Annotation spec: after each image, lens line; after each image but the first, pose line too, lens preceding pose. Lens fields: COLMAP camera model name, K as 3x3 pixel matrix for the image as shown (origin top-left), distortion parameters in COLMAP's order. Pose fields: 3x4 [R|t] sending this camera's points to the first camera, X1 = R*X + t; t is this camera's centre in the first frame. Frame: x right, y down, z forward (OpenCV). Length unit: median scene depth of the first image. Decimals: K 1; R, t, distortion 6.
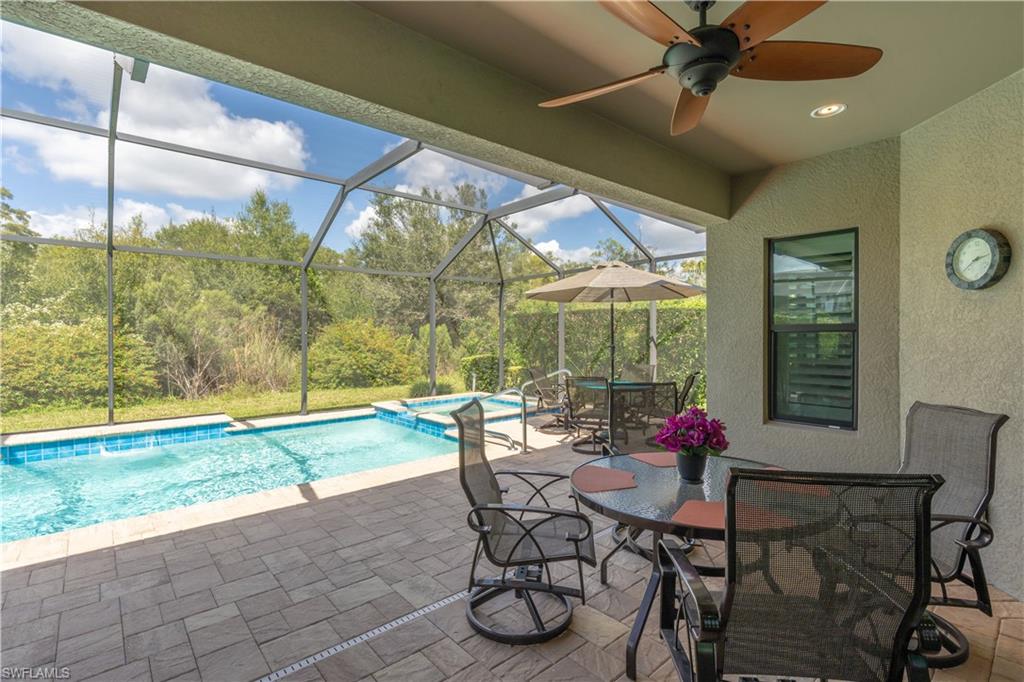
lens RADIAL K [[474.2, 0, 508.6], [0, 474.2, 334.1], [0, 0, 1]] dist [-0.002363, 0.000360]
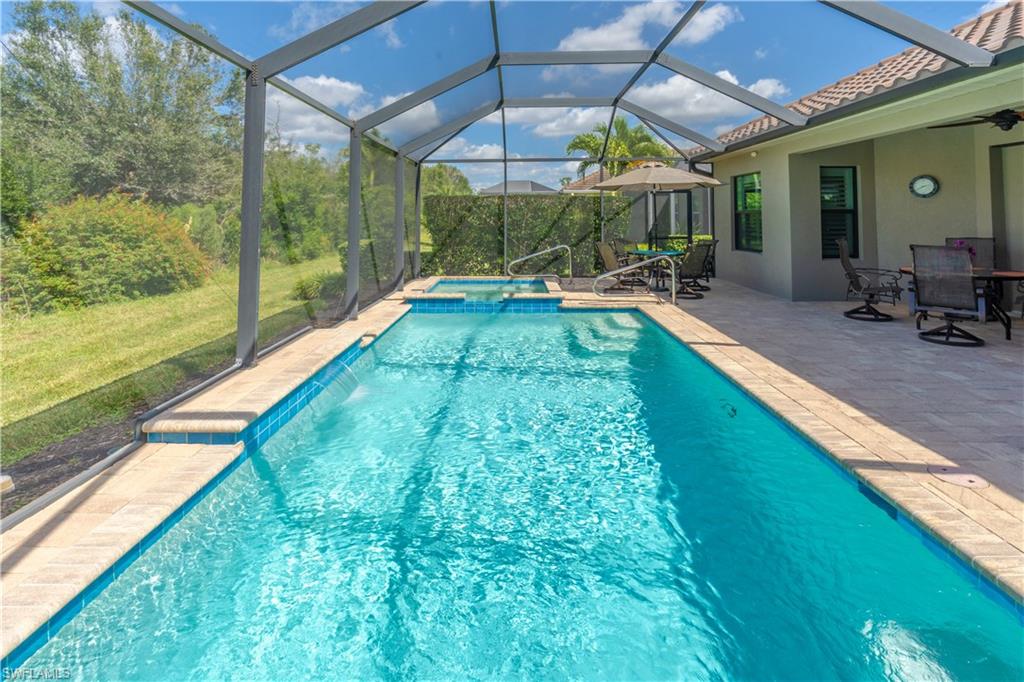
lens RADIAL K [[489.6, 0, 506.0], [0, 489.6, 216.8], [0, 0, 1]] dist [-0.002938, -0.000199]
pose [[0.669176, 0.001948, 0.743101, -0.967718], [0.001444, 0.999991, -0.003922, 0.008457], [-0.743103, 0.003698, 0.669167, 0.324544]]
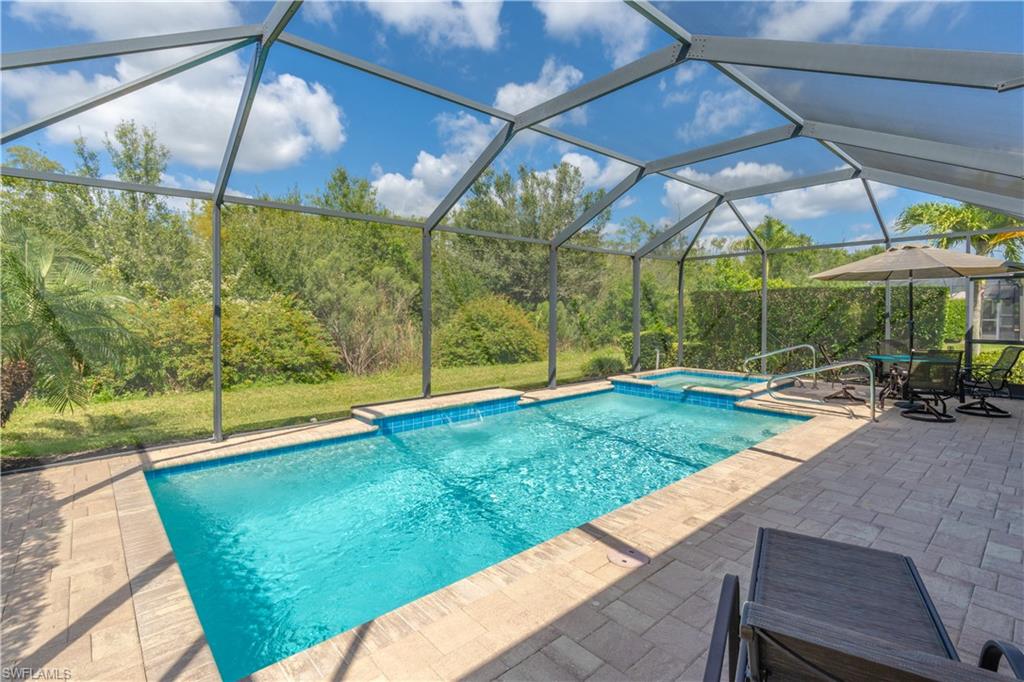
lens RADIAL K [[479.0, 0, 524.7], [0, 479.0, 310.2], [0, 0, 1]] dist [-0.002314, 0.000159]
pose [[0.999666, 0.001212, 0.025817, -0.586564], [-0.001135, 0.999995, -0.003011, 0.002814], [-0.025820, 0.002981, 0.999662, -0.046056]]
